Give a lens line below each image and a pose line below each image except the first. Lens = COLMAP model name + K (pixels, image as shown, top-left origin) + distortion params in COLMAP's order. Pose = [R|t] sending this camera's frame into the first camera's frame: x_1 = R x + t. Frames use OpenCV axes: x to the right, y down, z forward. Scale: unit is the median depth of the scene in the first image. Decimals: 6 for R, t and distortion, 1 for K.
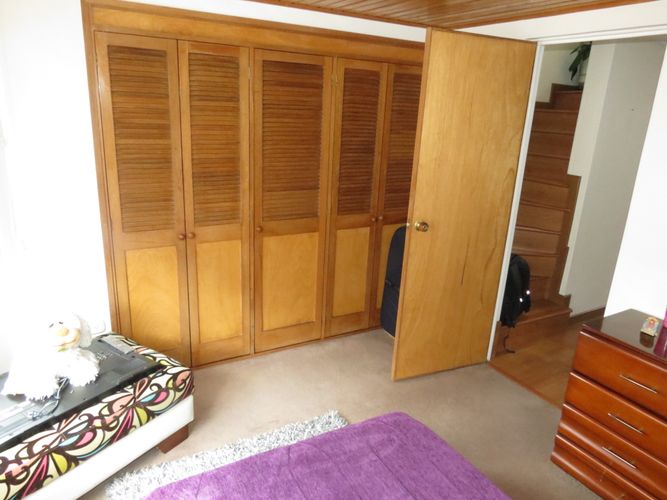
lens RADIAL K [[474.7, 0, 332.7], [0, 474.7, 249.9], [0, 0, 1]] dist [-0.011534, 0.002910]
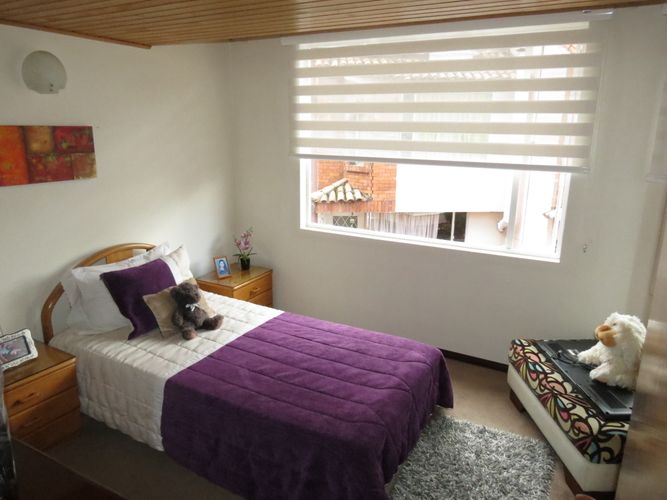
lens RADIAL K [[474.7, 0, 333.1], [0, 474.7, 249.6], [0, 0, 1]] dist [-0.011534, 0.002910]
pose [[-0.845094, 0.067321, -0.530362, 0.648938], [-0.214527, 0.865965, 0.451754, -0.399991], [0.489688, 0.495552, -0.717380, 1.421881]]
